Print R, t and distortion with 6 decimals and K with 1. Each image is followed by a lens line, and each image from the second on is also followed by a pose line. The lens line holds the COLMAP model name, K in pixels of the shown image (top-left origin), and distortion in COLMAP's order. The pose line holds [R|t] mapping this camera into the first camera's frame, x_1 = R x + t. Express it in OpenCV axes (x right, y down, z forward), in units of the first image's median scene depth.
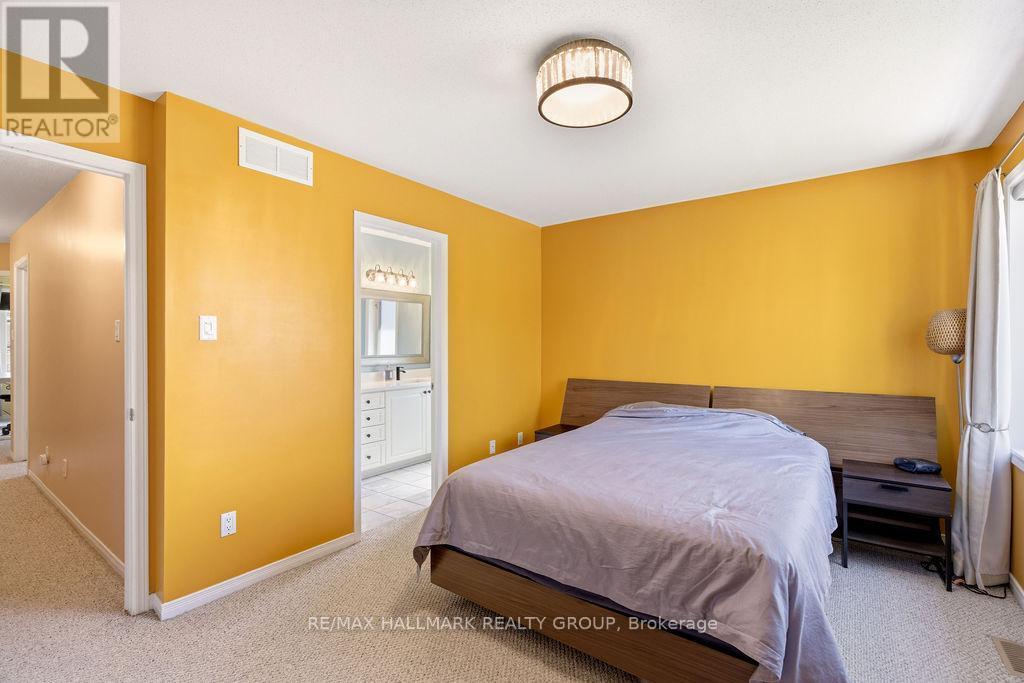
lens RADIAL K [[459.3, 0, 508.9], [0, 459.3, 345.3], [0, 0, 1]] dist [0.000671, 0.000141]
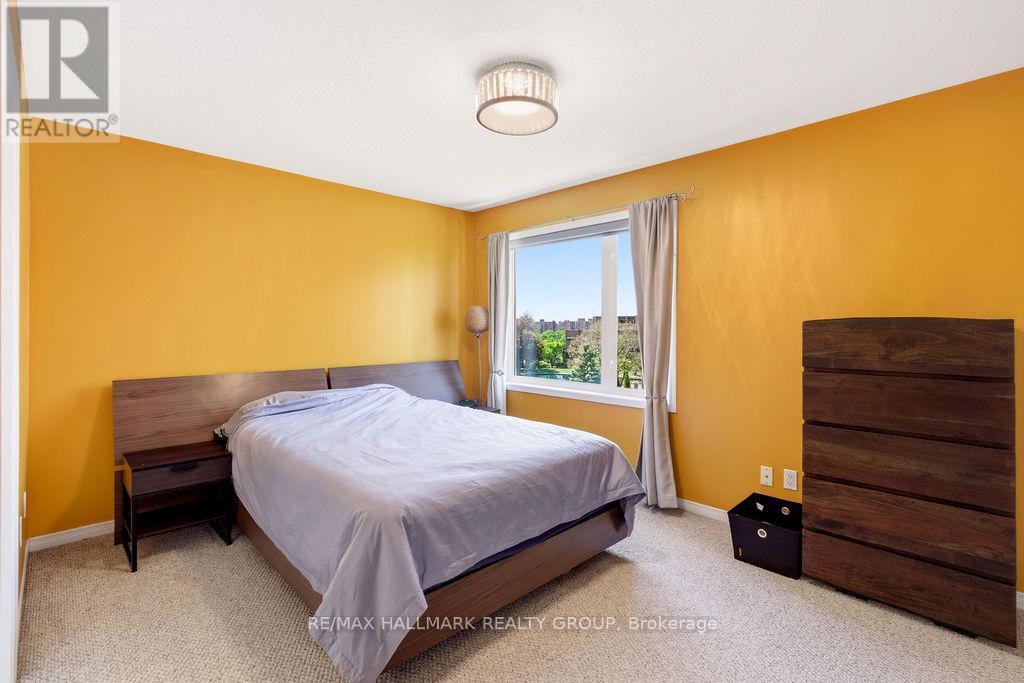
lens RADIAL K [[487.0, 0, 510.6], [0, 487.0, 334.0], [0, 0, 1]] dist [0.000120, 0.000230]
pose [[0.158092, -0.010357, 0.987370, -0.611205], [0.004752, 0.999941, 0.009729, 0.005560], [-0.987413, 0.003154, 0.158132, 0.484724]]
